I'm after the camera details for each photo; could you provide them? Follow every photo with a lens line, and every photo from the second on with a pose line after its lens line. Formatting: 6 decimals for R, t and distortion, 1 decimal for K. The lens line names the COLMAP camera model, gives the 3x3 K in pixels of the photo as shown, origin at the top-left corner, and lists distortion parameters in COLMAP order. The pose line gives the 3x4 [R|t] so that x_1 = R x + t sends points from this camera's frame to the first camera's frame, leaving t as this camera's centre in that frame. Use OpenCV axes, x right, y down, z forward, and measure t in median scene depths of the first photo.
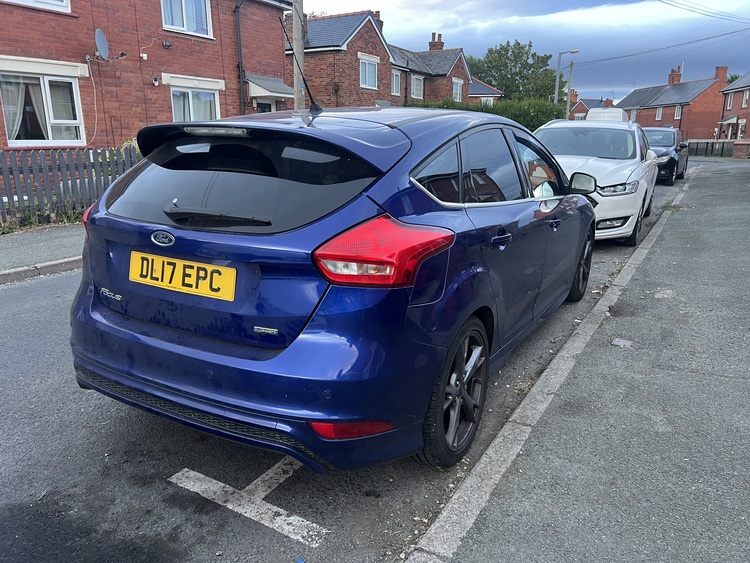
lens RADIAL K [[555.4, 0, 375.0], [0, 555.4, 281.5], [0, 0, 1]] dist [0.058846, -0.064189]
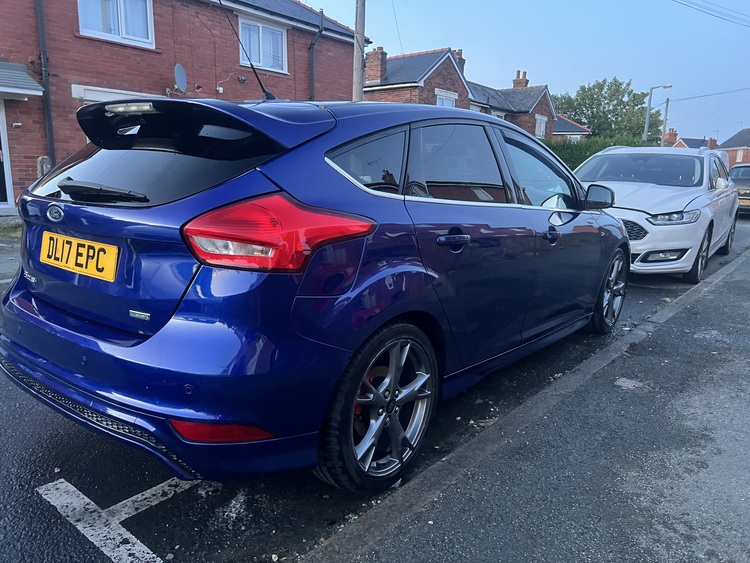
lens RADIAL K [[569.2, 0, 375.0], [0, 569.2, 281.5], [0, 0, 1]] dist [0.015424, 0.004059]
pose [[0.986836, 0.047598, -0.154559, 0.112567], [-0.059140, 0.995725, -0.070955, 0.027048], [0.150521, 0.079161, 0.985432, 0.049487]]
